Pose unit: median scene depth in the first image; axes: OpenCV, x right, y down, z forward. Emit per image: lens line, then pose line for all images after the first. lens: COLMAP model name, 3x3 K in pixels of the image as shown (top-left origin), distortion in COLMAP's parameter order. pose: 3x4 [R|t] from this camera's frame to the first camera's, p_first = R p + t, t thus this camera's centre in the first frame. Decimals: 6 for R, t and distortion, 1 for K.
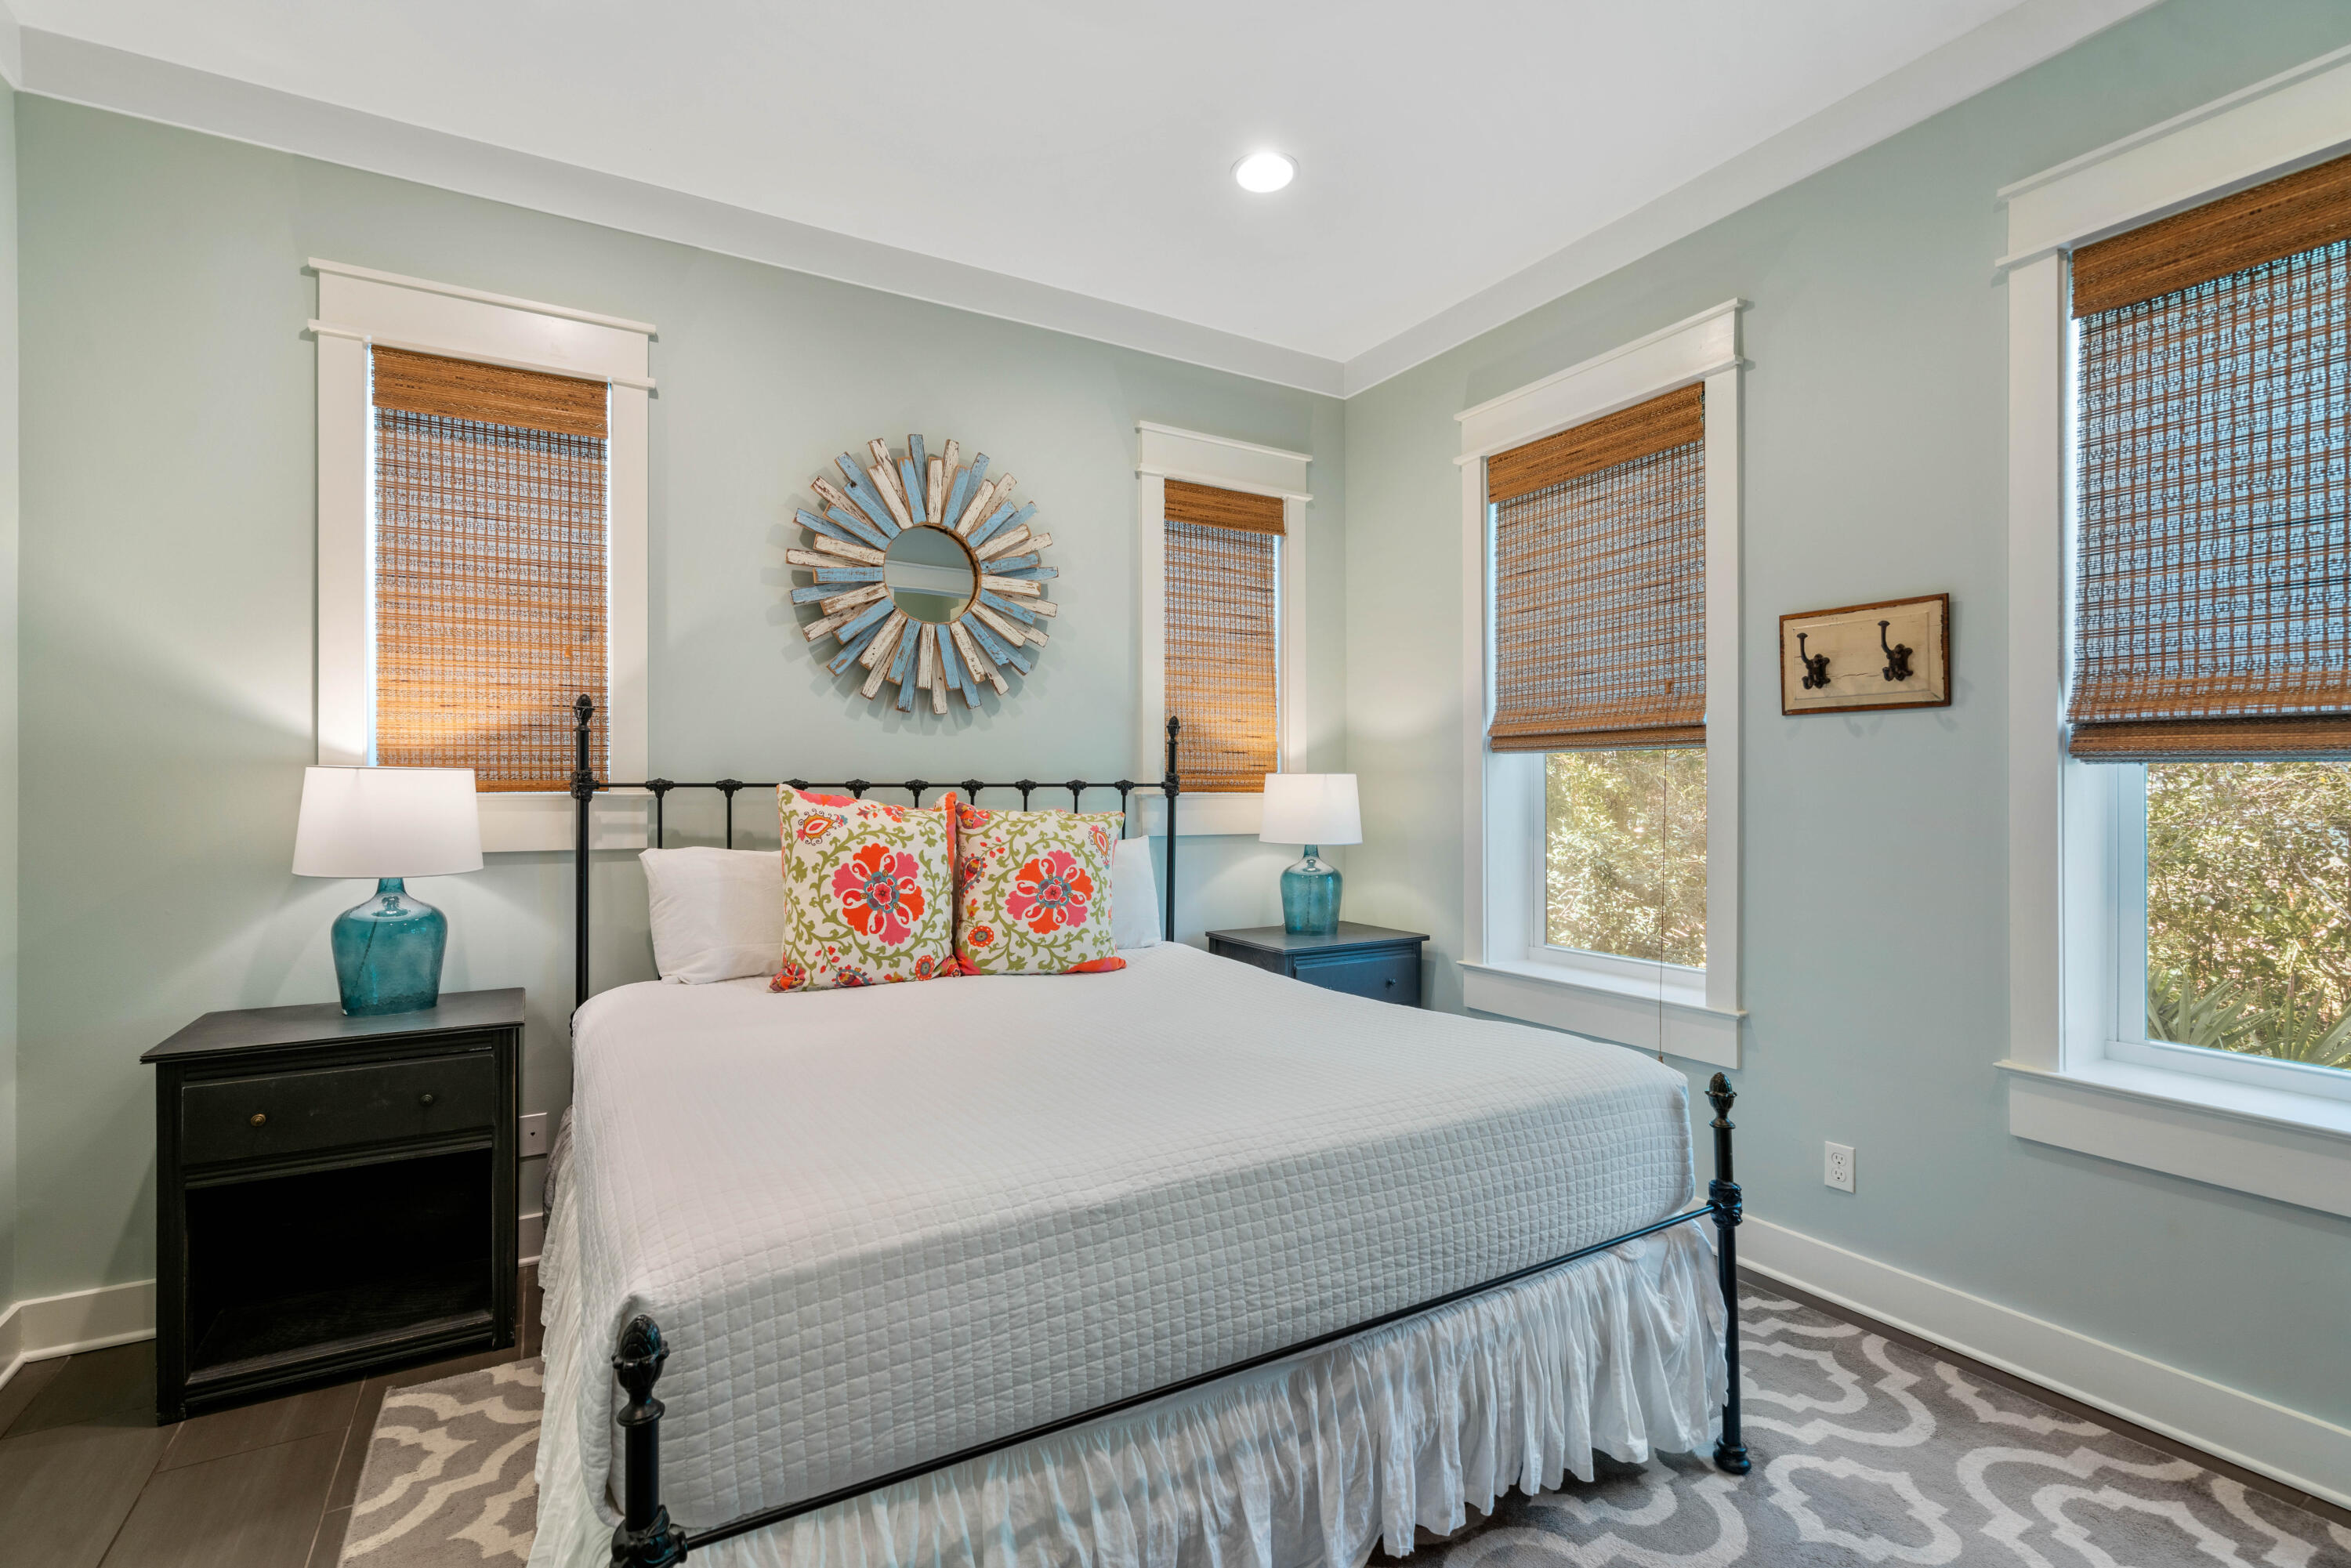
lens RADIAL K [[1055.4, 0, 1164.0], [0, 1055.4, 786.4], [0, 0, 1]] dist [-0.013892, 0.004750]
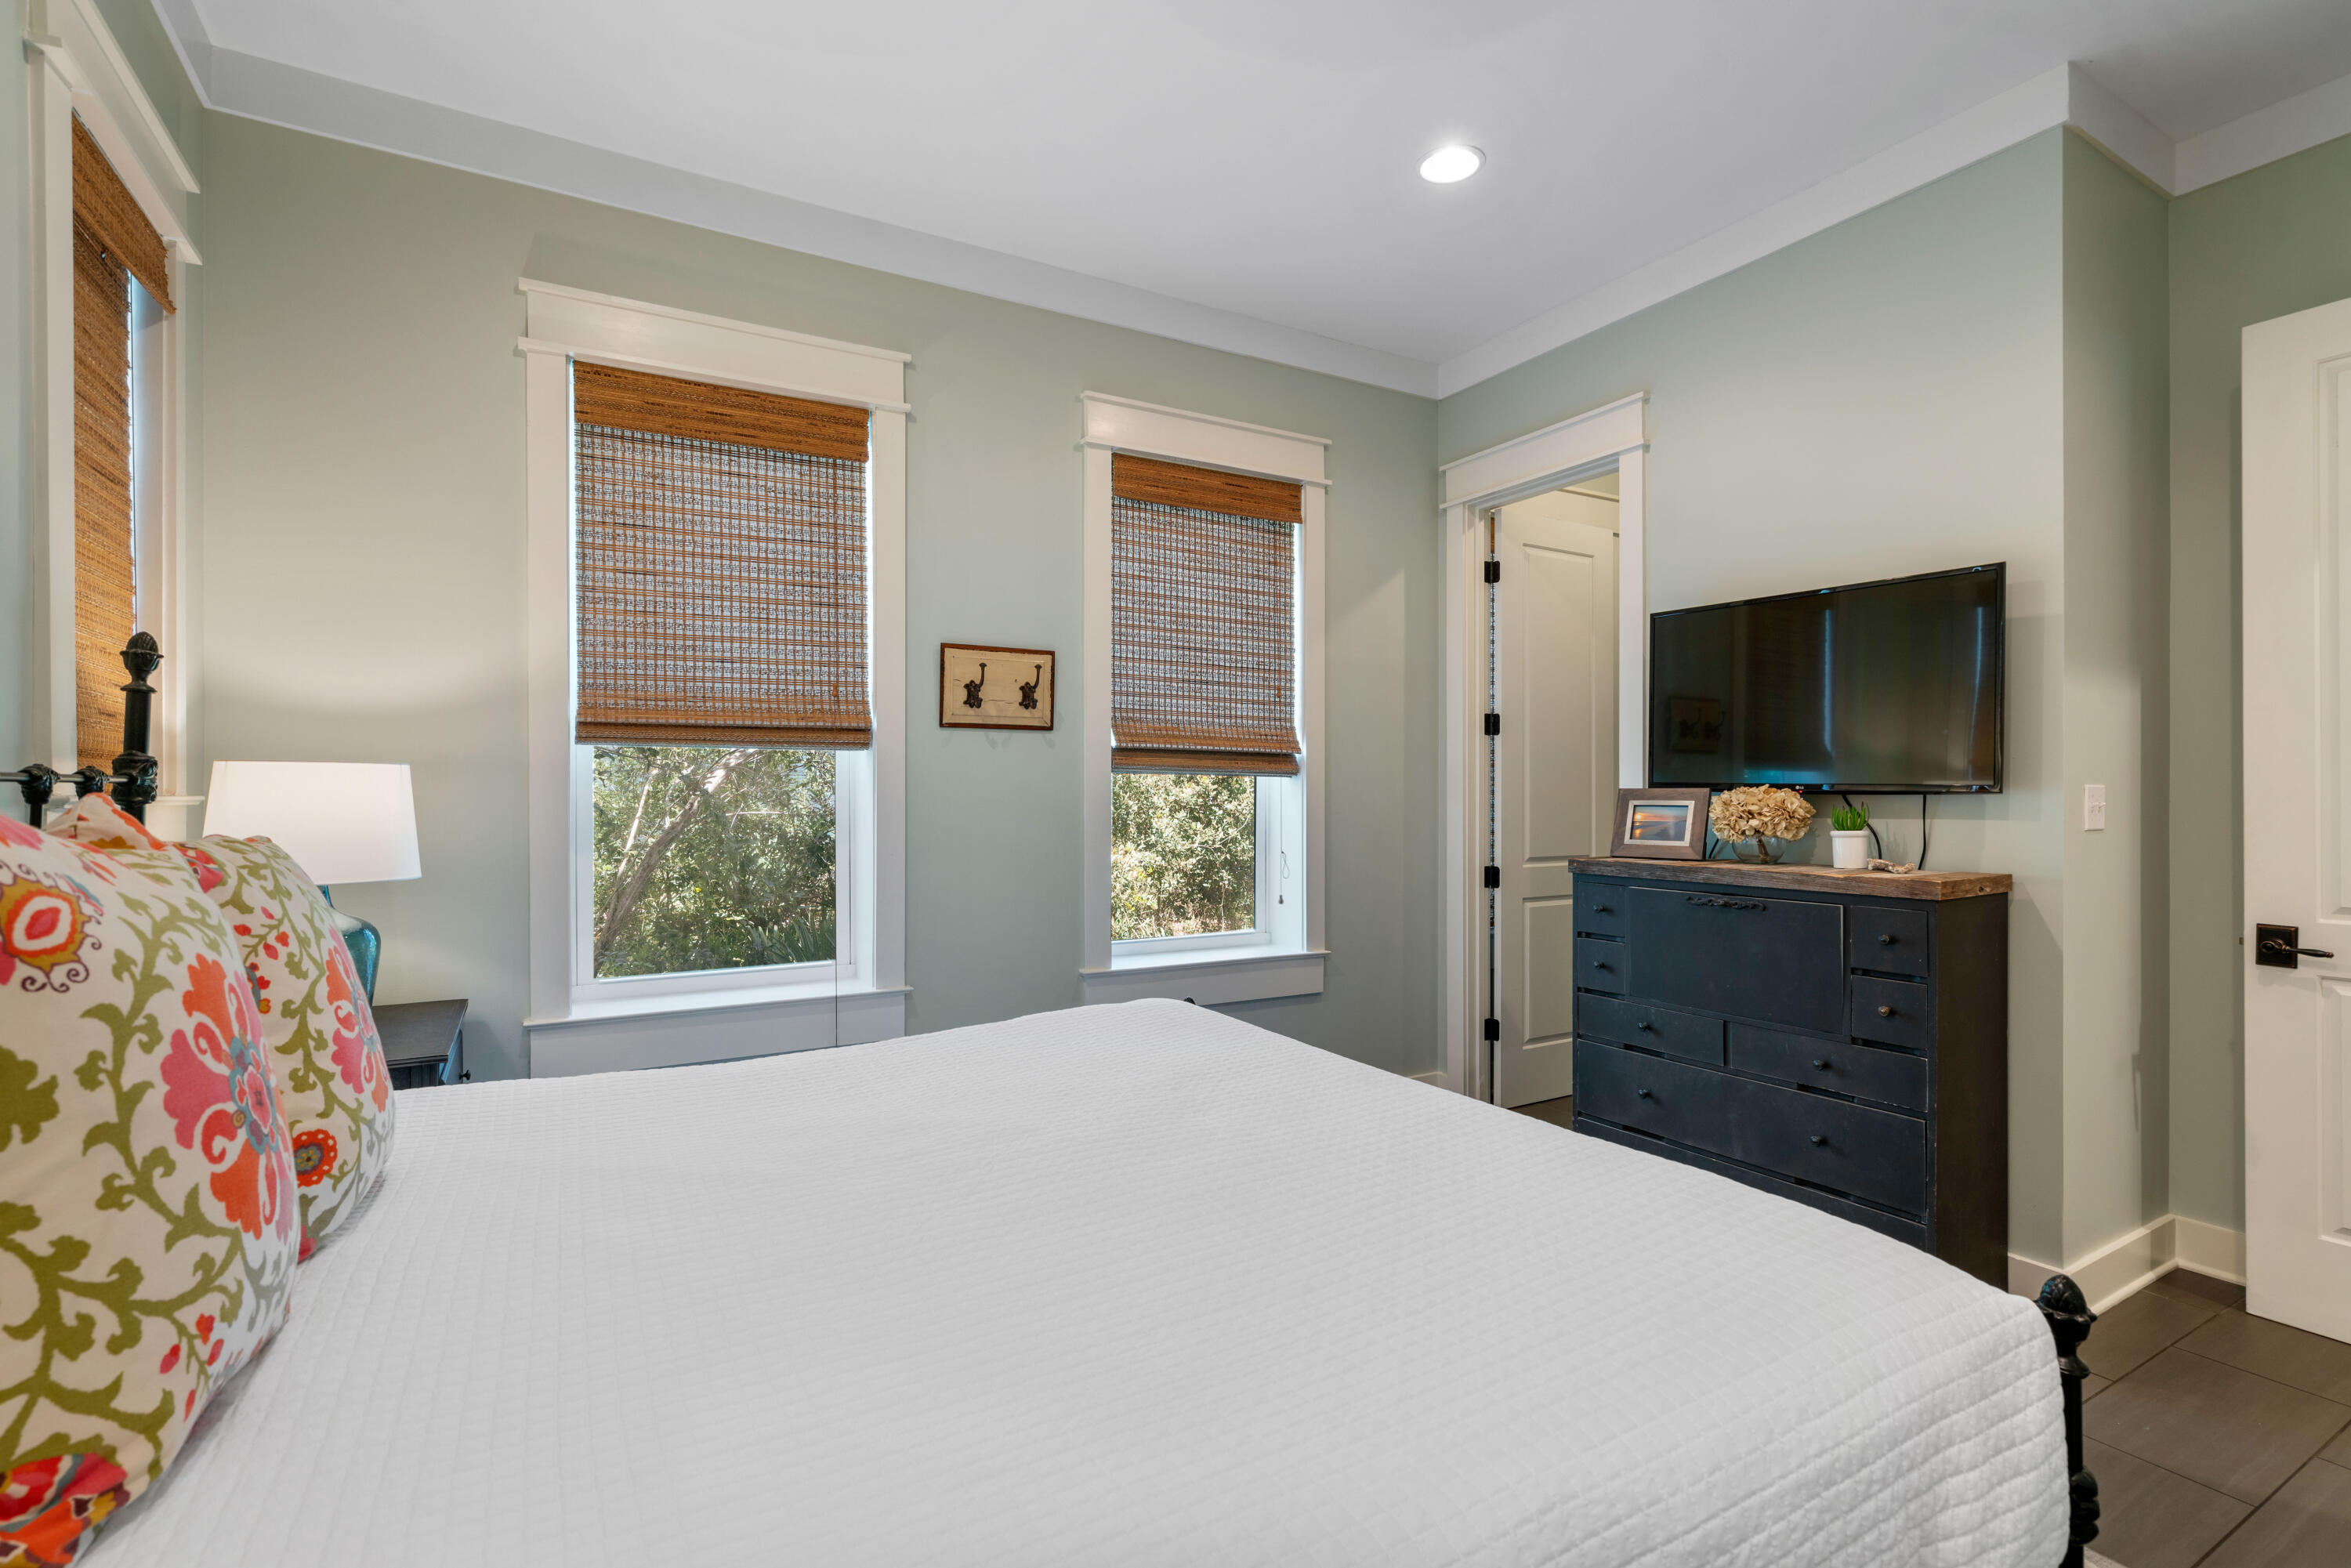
lens RADIAL K [[1055.4, 0, 1182.4], [0, 1055.4, 790.5], [0, 0, 1]] dist [-0.013892, 0.004750]
pose [[0.005797, 0.000068, 0.999983, -0.570387], [0.000273, 1.000000, -0.000069, 0.004467], [-0.999983, 0.000274, 0.005797, 0.678896]]
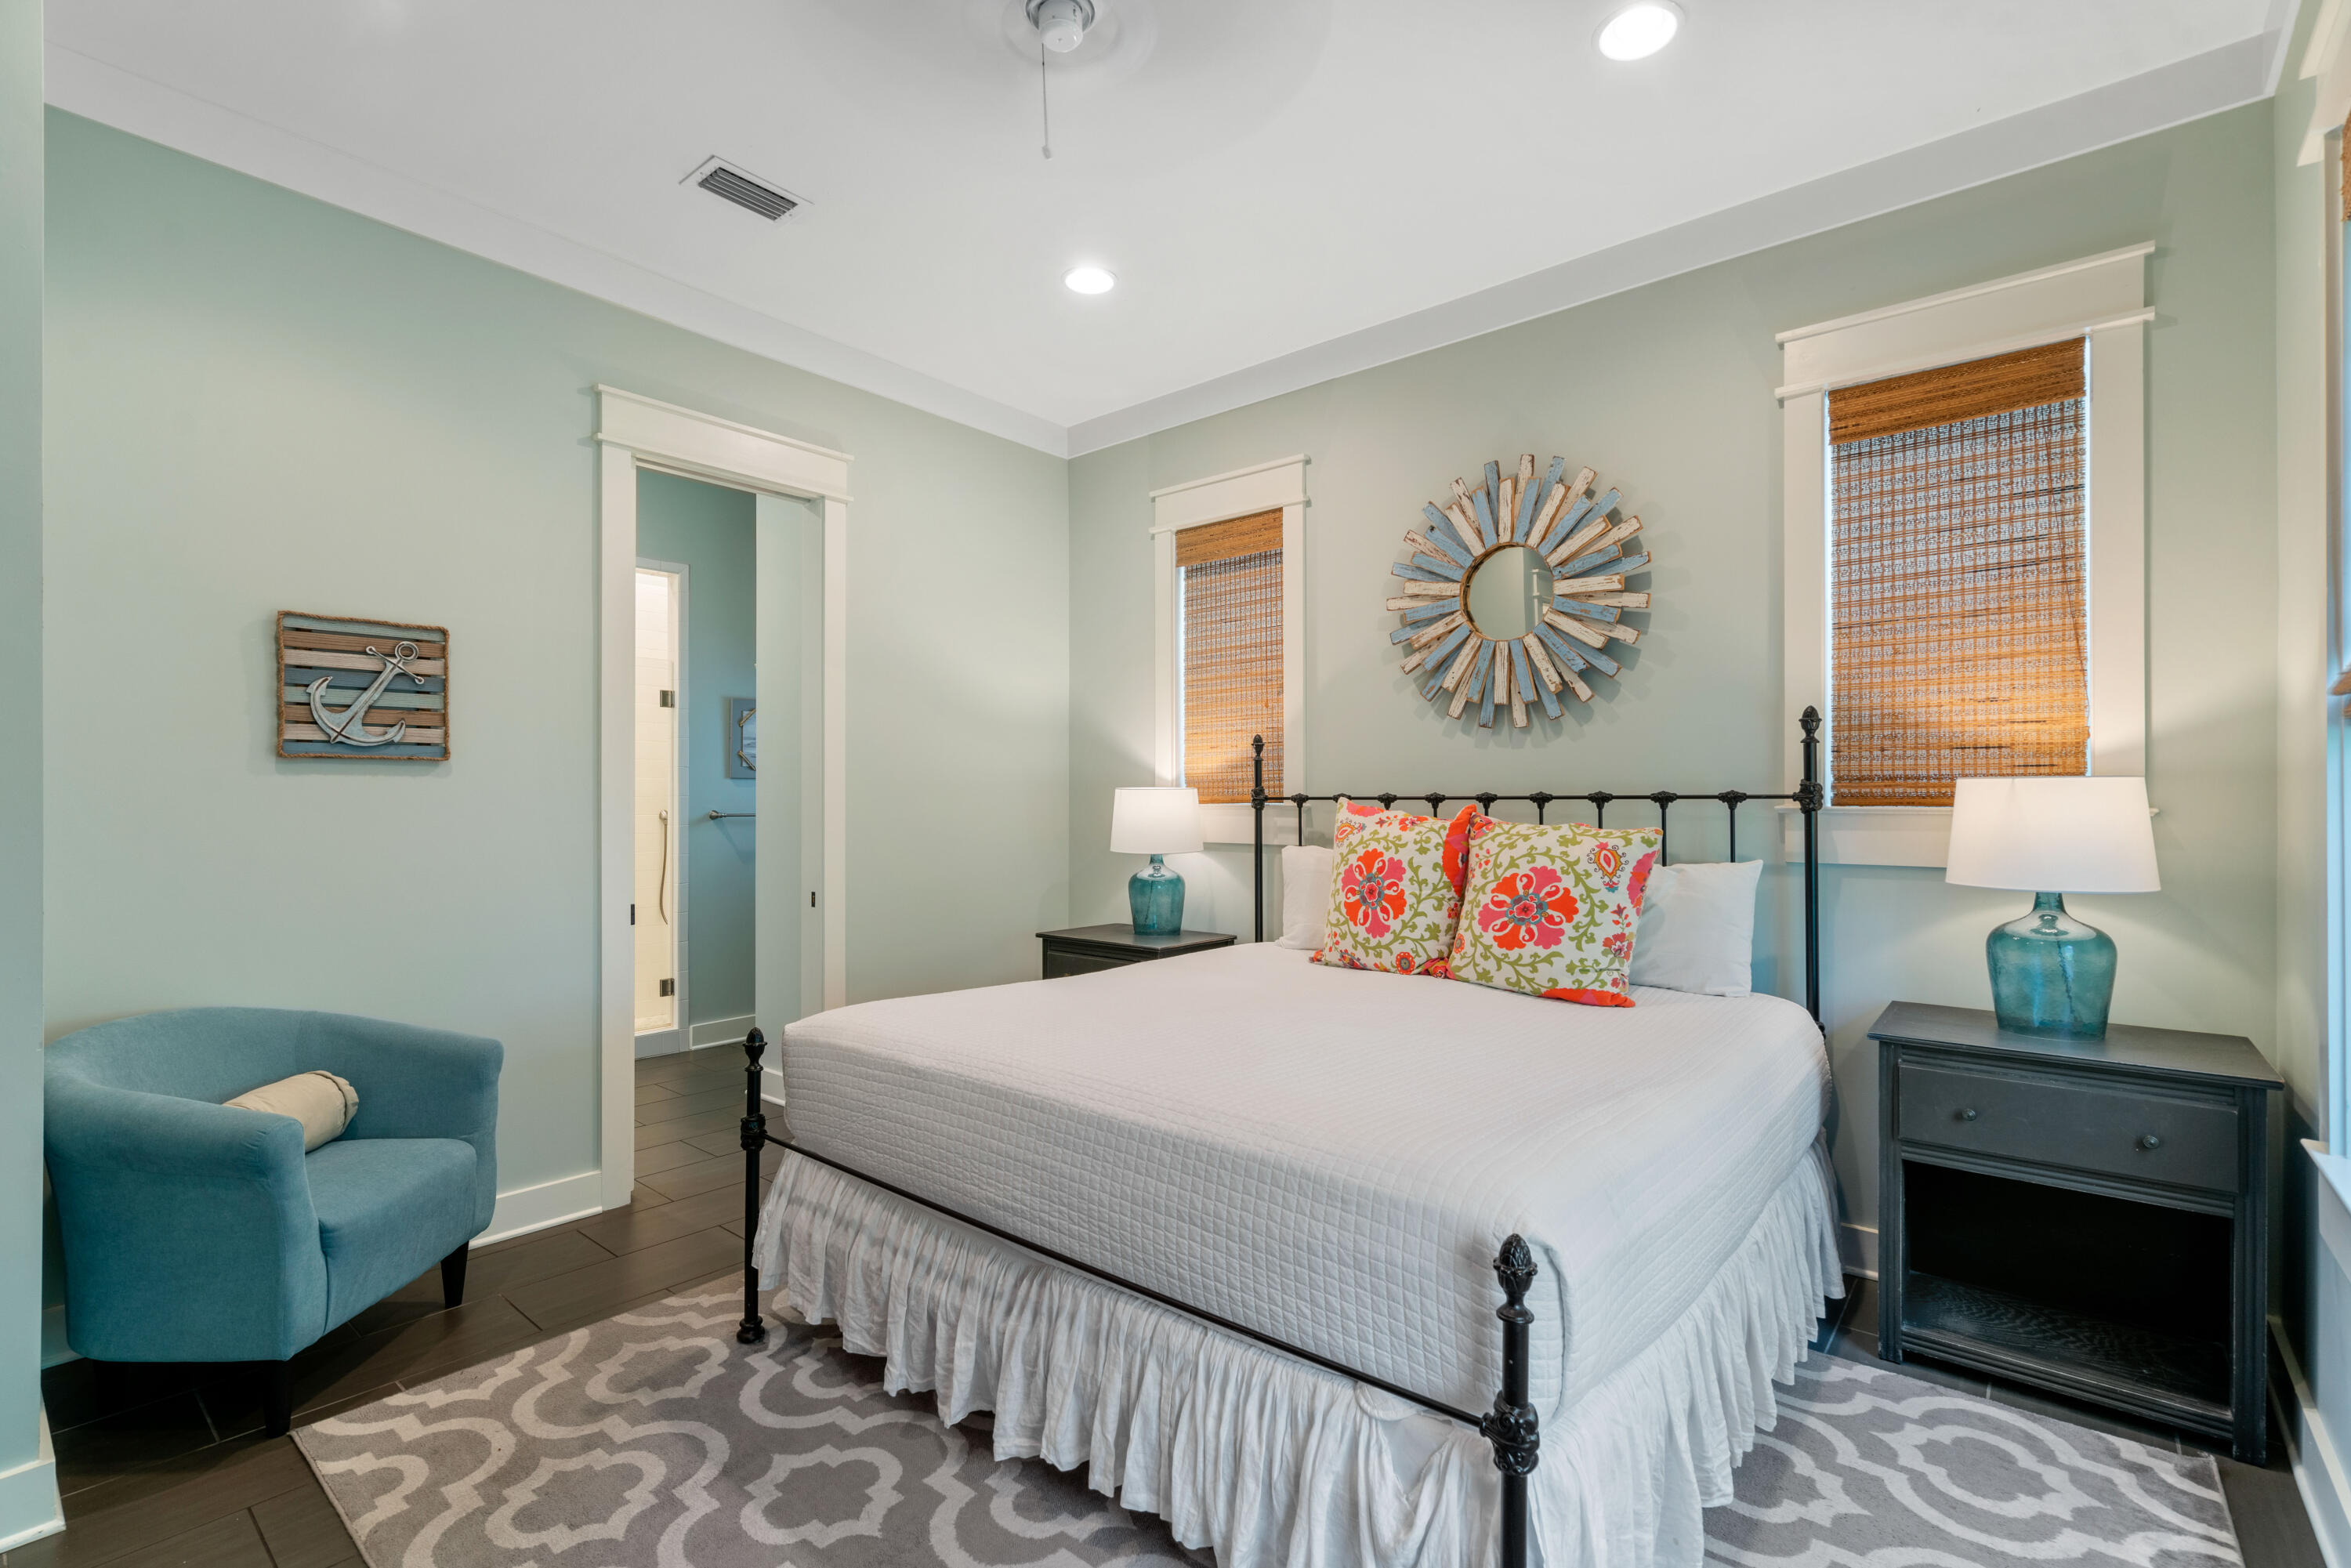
lens RADIAL K [[1055.4, 0, 1156.9], [0, 1055.4, 797.3], [0, 0, 1]] dist [-0.013892, 0.004750]
pose [[0.328331, -0.002454, -0.944560, 0.714991], [0.001999, 0.999996, -0.001903, -0.000189], [0.944561, -0.001263, 0.328335, 0.383361]]
